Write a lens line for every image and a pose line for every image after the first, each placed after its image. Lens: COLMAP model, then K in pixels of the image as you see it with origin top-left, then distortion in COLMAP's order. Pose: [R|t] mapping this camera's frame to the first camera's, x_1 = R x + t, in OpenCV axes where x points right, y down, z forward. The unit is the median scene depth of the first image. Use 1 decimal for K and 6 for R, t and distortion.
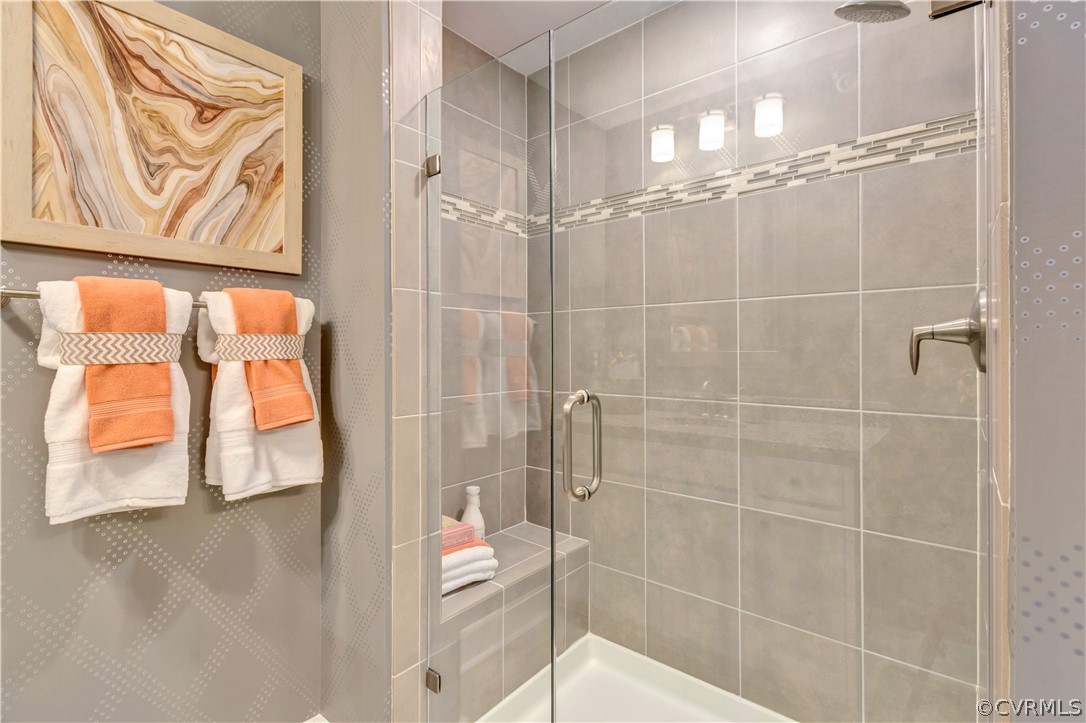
lens RADIAL K [[497.4, 0, 544.5], [0, 497.4, 351.2], [0, 0, 1]] dist [0.001165, -0.001685]
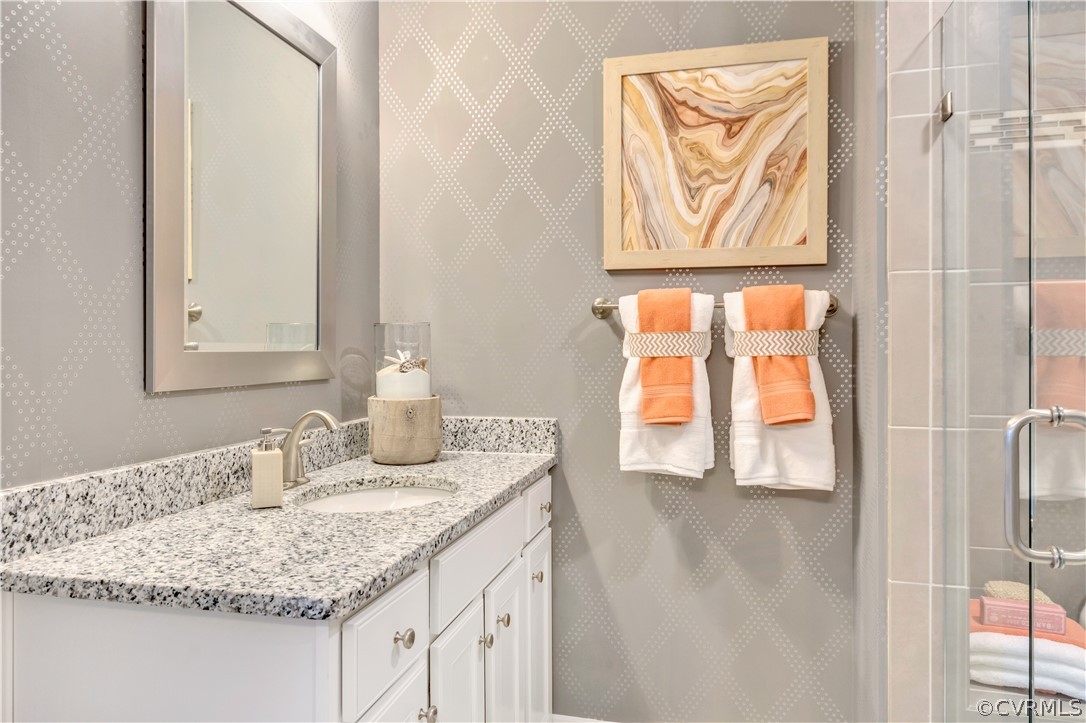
lens RADIAL K [[688.7, 0, 542.5], [0, 688.7, 356.4], [0, 0, 1]] dist [0.003105, 0.001871]
pose [[0.434207, 0.014798, -0.900692, 0.538868], [-0.002873, 0.999883, 0.015043, -0.000853], [0.900809, -0.003945, 0.434199, -0.033762]]
